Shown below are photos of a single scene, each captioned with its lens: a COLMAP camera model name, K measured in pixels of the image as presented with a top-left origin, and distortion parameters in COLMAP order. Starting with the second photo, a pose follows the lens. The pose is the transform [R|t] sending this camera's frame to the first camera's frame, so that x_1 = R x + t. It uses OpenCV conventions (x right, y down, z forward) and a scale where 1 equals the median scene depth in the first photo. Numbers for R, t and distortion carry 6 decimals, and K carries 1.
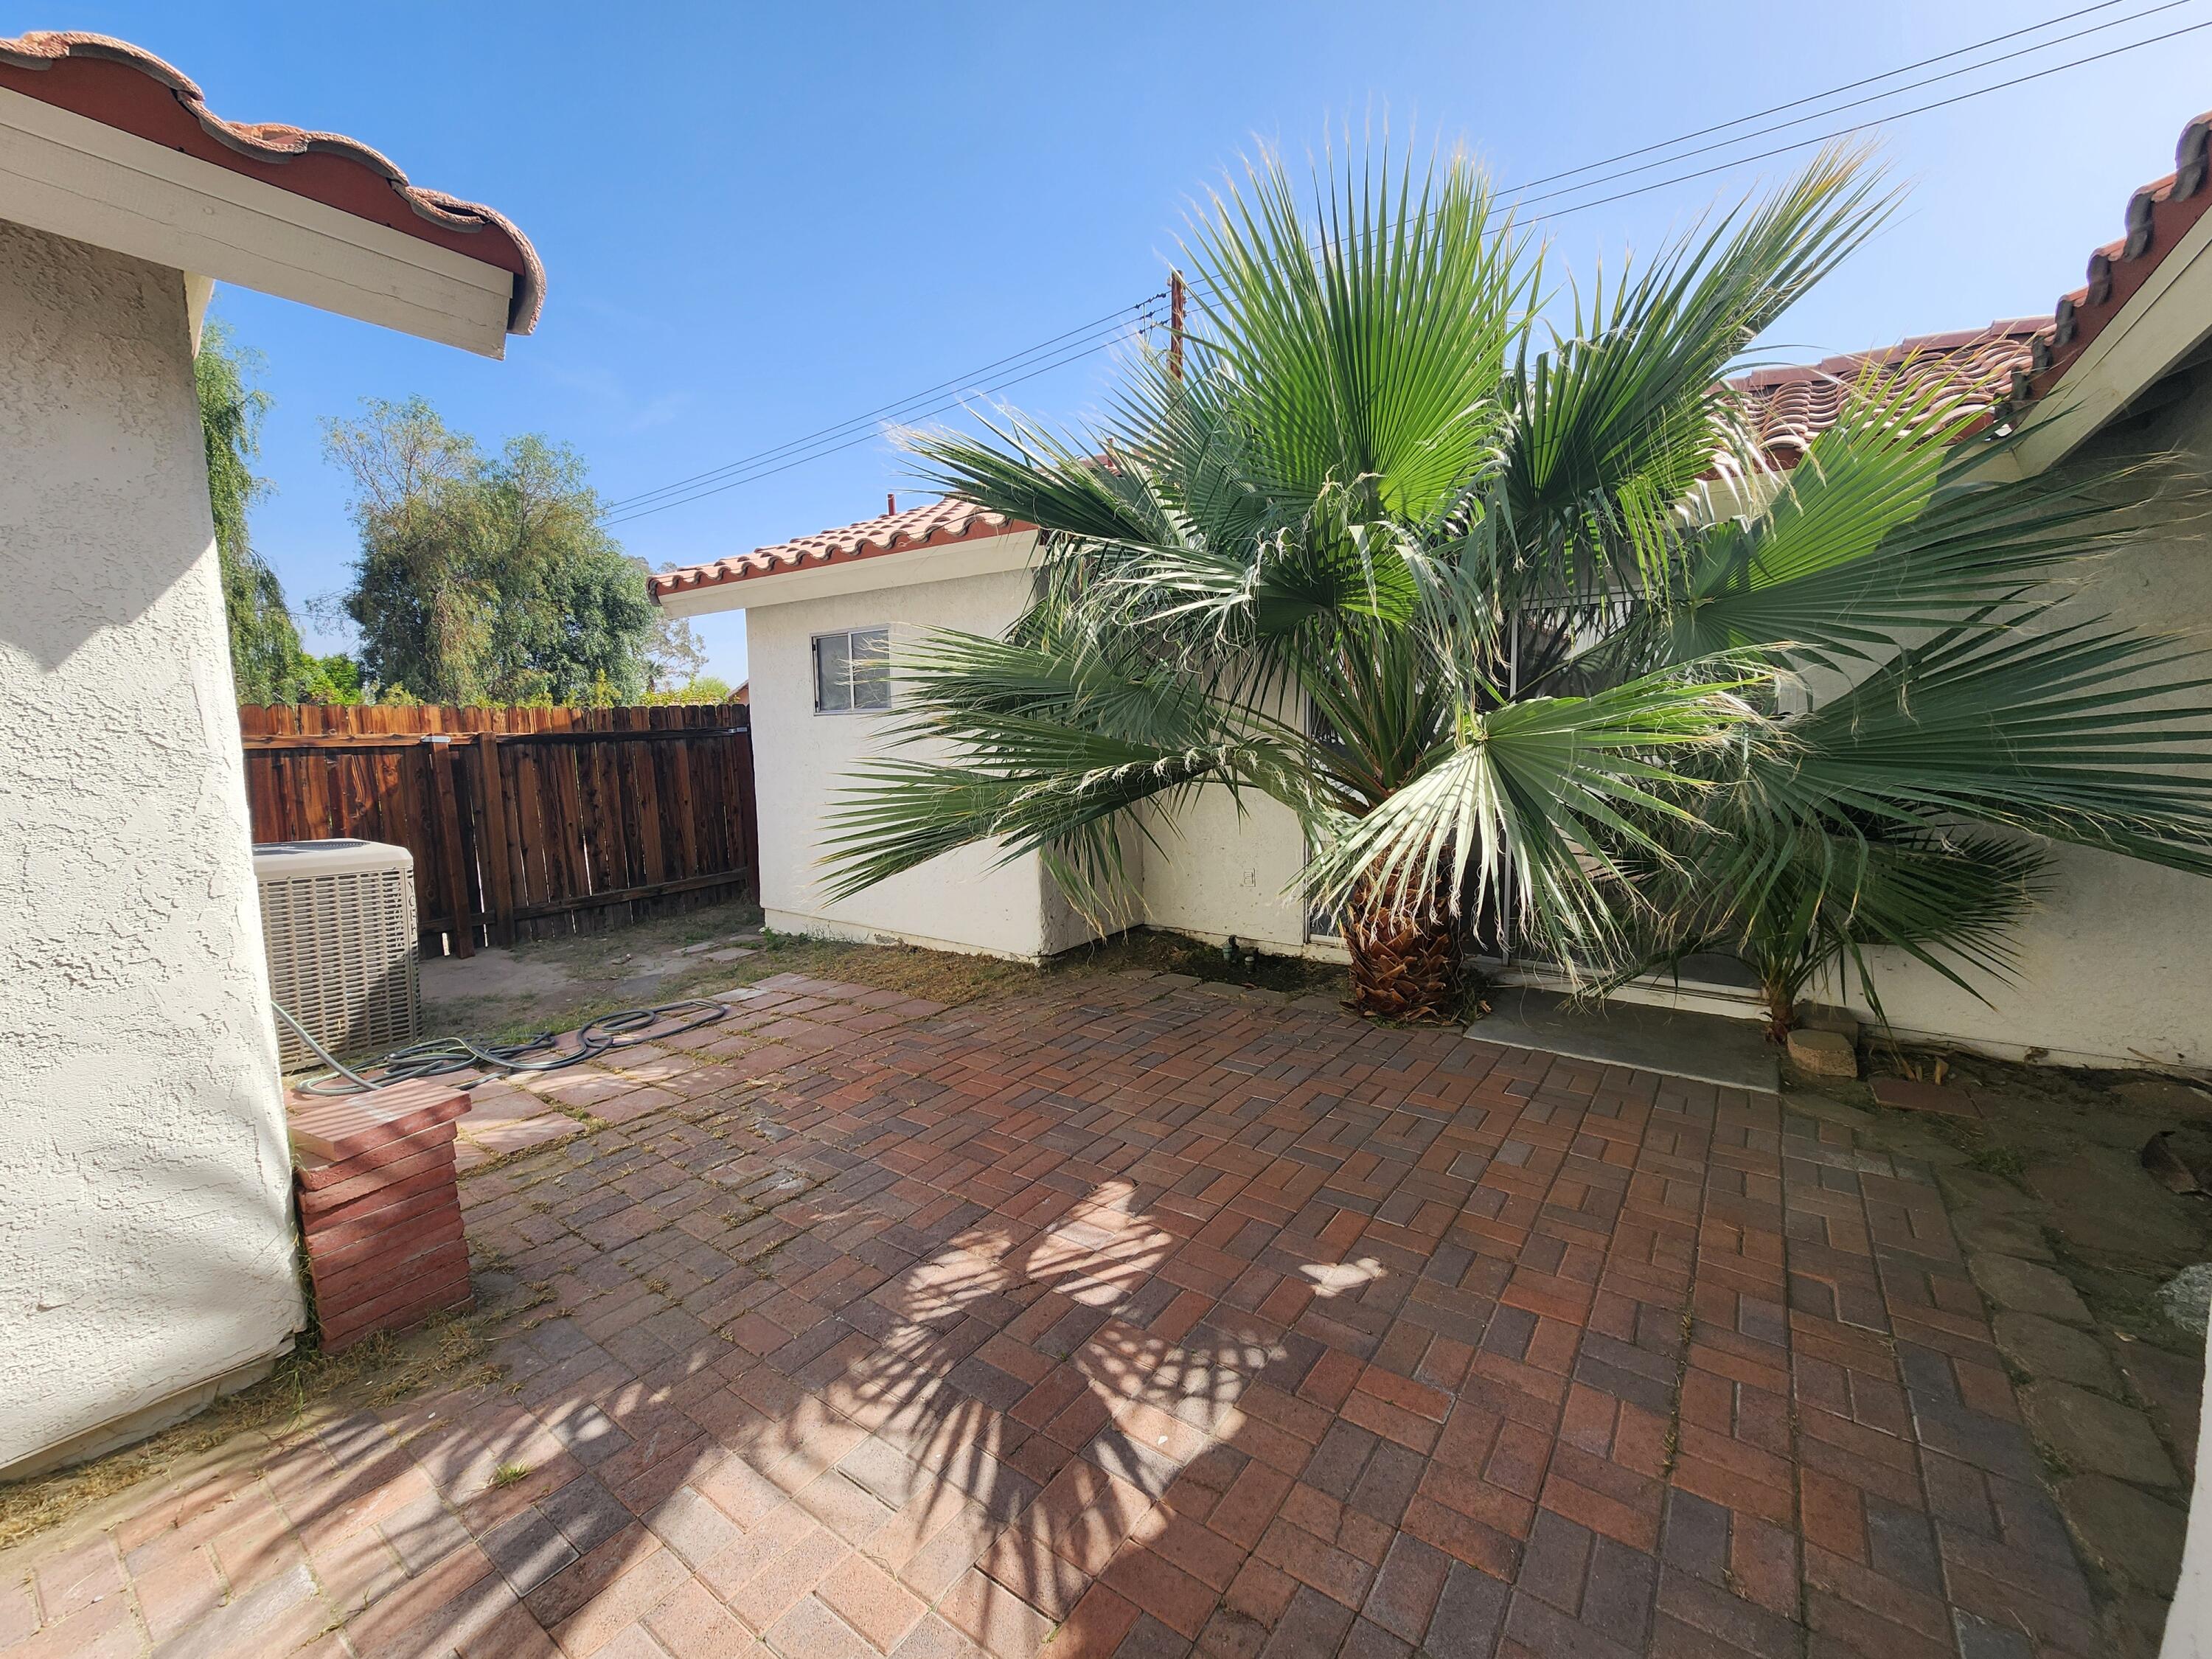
lens RADIAL K [[914.8, 0, 1120.2], [0, 914.8, 813.1], [0, 0, 1]] dist [0.003238, -0.000039]
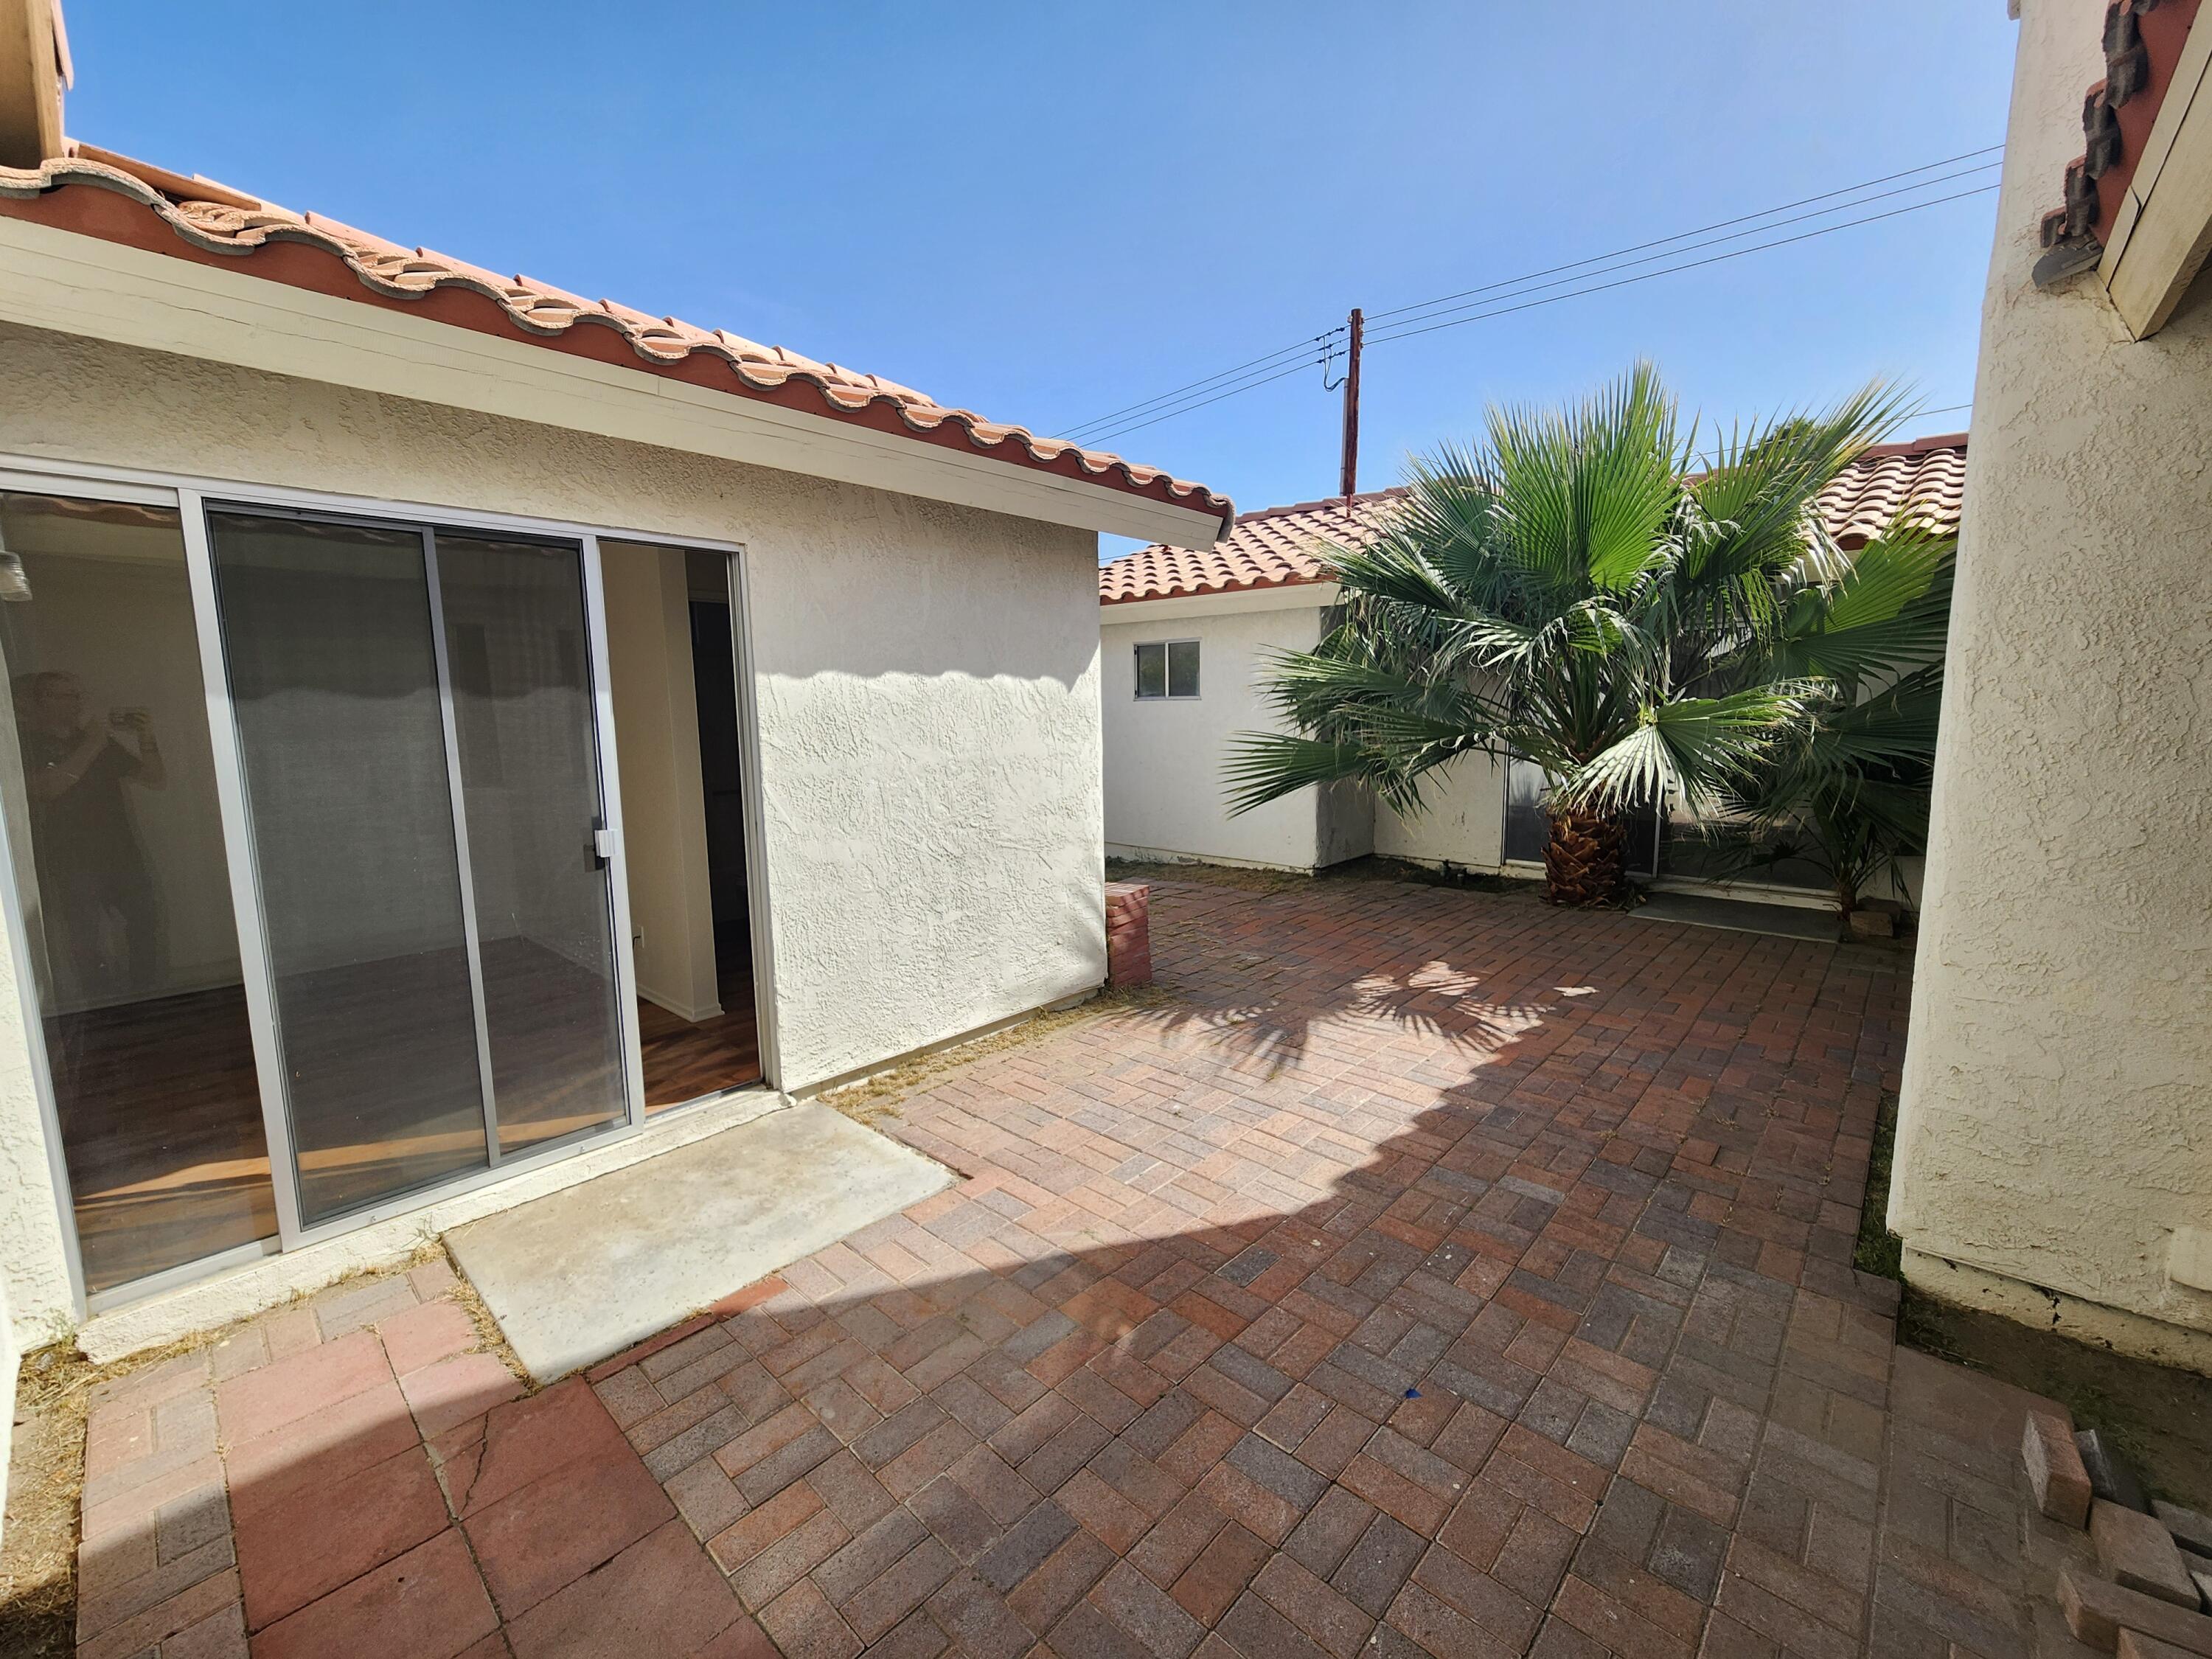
lens RADIAL K [[914.8, 0, 1120.2], [0, 914.8, 813.1], [0, 0, 1]] dist [0.003238, -0.000039]
pose [[0.993561, 0.017359, -0.111964, -0.510416], [-0.014562, 0.999562, 0.025754, 0.077508], [0.112362, -0.023957, 0.993378, -1.049393]]
